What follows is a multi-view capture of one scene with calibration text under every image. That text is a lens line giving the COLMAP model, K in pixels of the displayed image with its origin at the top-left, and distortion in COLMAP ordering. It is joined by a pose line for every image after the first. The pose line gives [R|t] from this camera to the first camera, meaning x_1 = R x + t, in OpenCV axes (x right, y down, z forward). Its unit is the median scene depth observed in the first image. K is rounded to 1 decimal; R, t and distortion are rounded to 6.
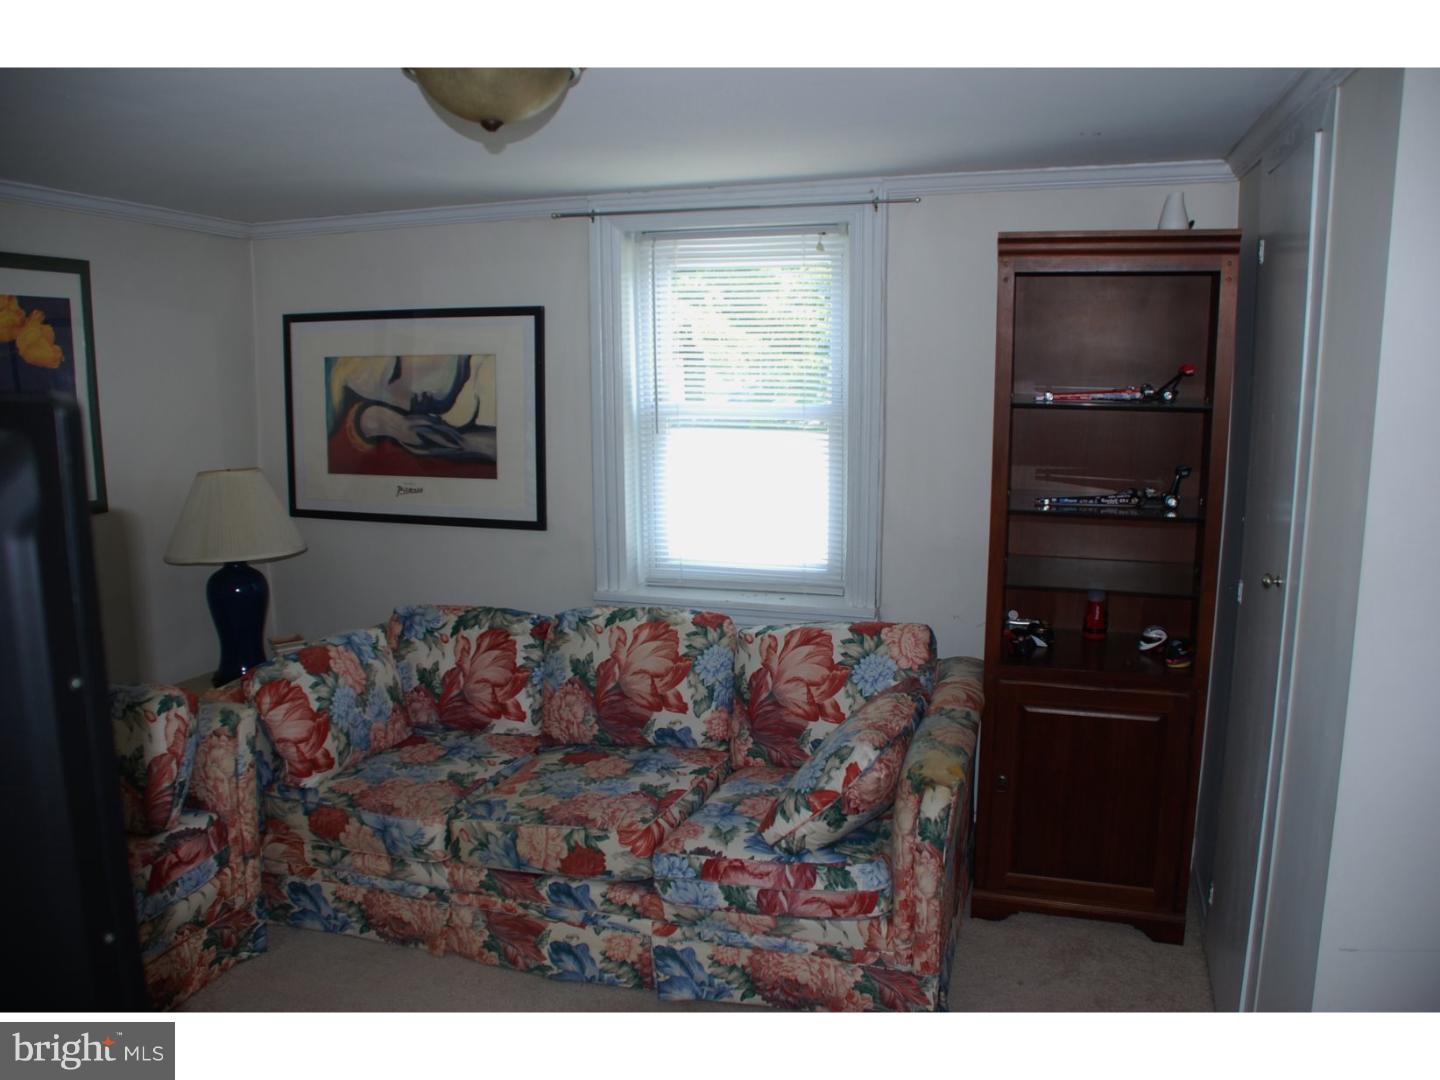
lens RADIAL K [[1124.4, 0, 720.0], [0, 1124.4, 540.0], [0, 0, 1]] dist [-0.166651, 0.095539]
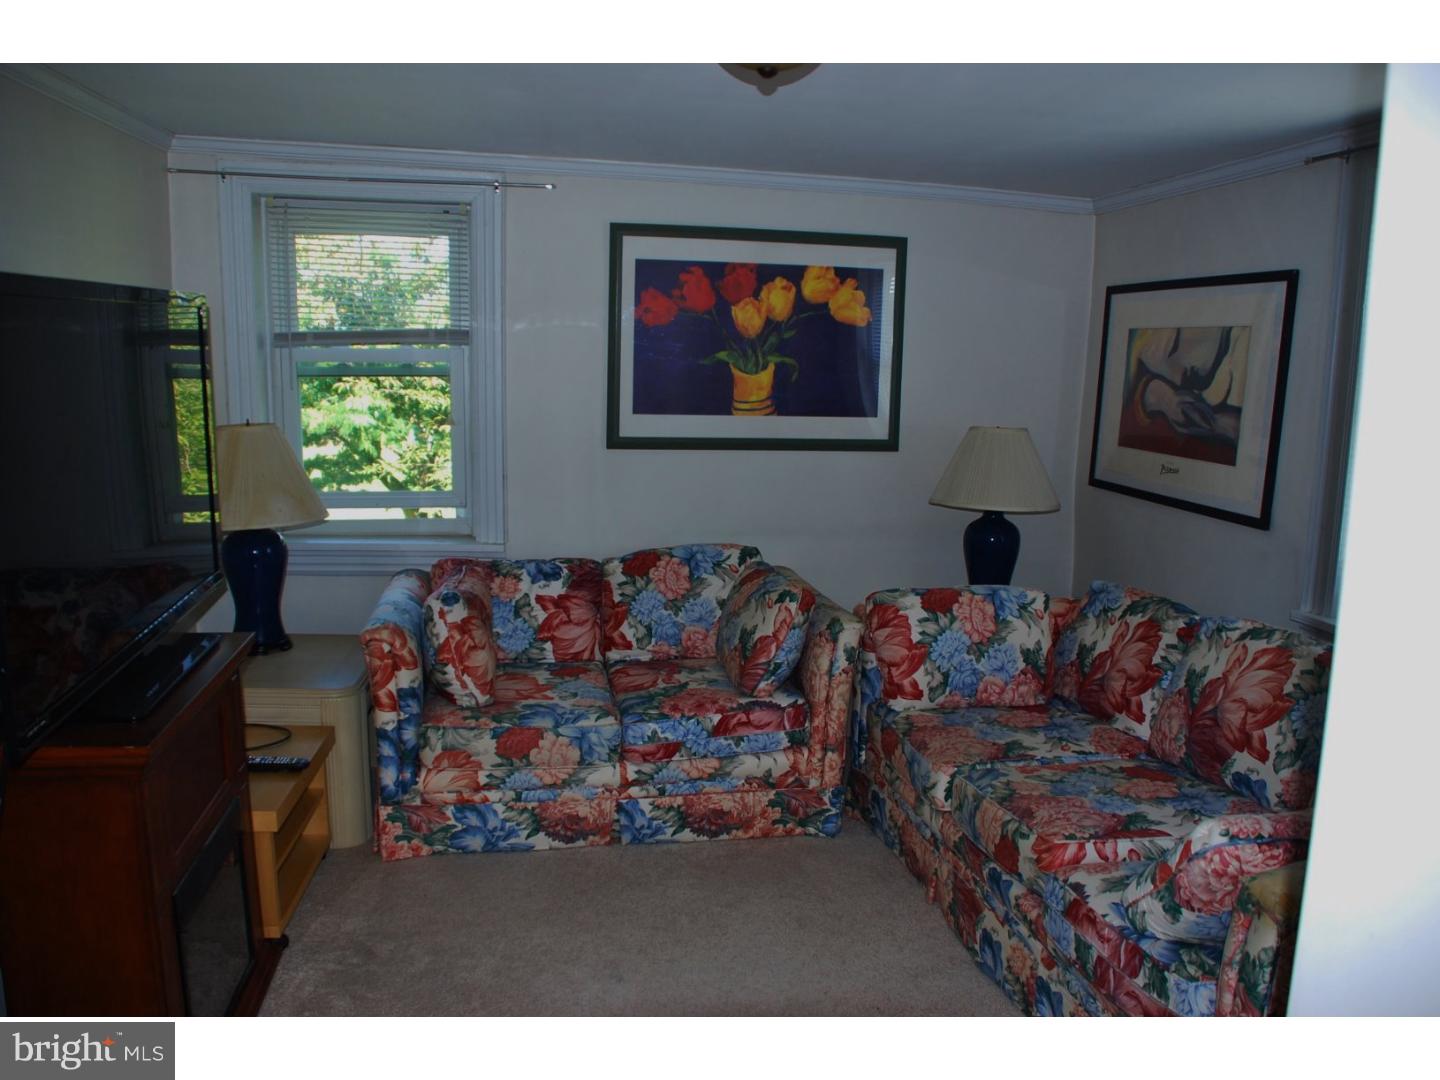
lens RADIAL K [[1119.7, 0, 720.0], [0, 1119.7, 540.0], [0, 0, 1]] dist [-0.159544, 0.108921]
pose [[0.469582, 0.156267, -0.868950, 0.433589], [-0.161021, 0.982863, 0.089737, -0.009609], [0.868081, 0.097780, 0.486697, 0.266287]]
